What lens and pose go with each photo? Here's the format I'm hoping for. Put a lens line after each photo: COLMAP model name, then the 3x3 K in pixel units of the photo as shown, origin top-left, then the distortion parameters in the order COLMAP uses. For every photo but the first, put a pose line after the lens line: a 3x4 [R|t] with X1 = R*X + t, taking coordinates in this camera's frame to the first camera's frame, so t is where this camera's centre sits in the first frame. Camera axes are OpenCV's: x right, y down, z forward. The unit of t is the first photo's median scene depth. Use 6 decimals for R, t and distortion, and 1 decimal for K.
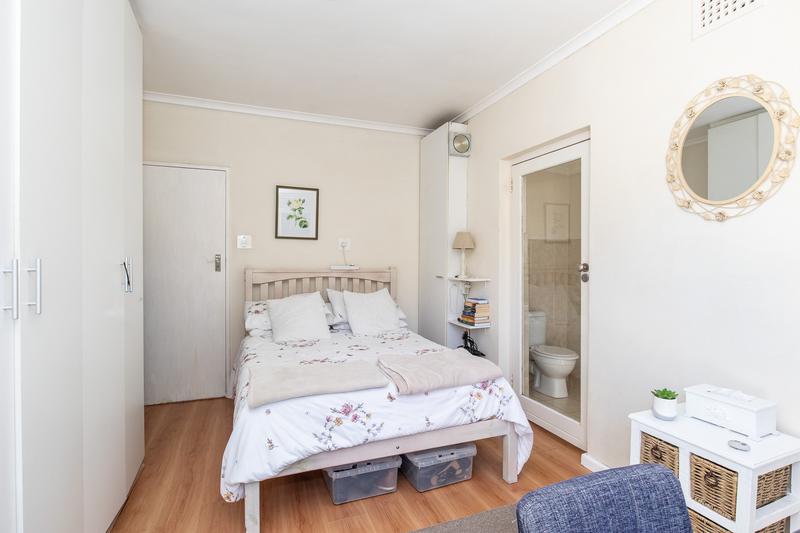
lens RADIAL K [[400.3, 0, 403.5], [0, 400.3, 263.2], [0, 0, 1]] dist [-0.005066, 0.000755]
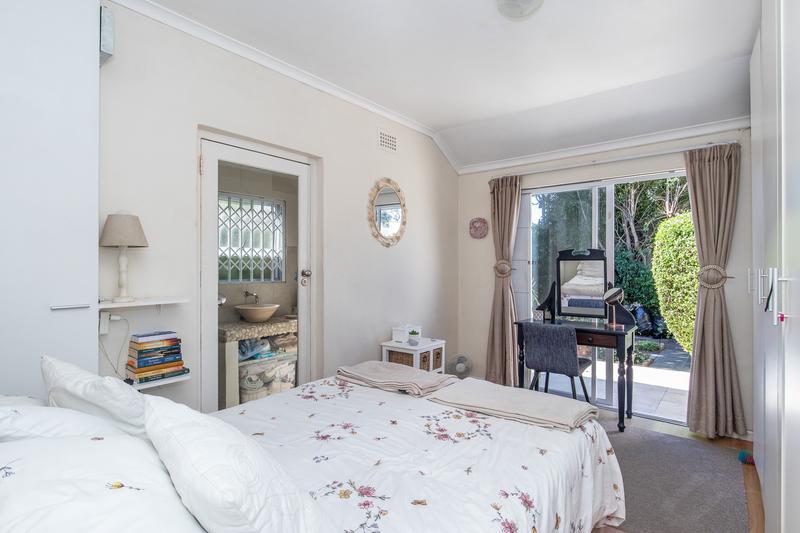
lens RADIAL K [[400.3, 0, 403.5], [0, 400.3, 263.2], [0, 0, 1]] dist [-0.005066, 0.000755]
pose [[-0.492973, 0.003775, 0.870037, -0.676690], [0.008967, 0.999960, 0.000742, -0.015240], [-0.869999, 0.008167, -0.492987, 1.279205]]
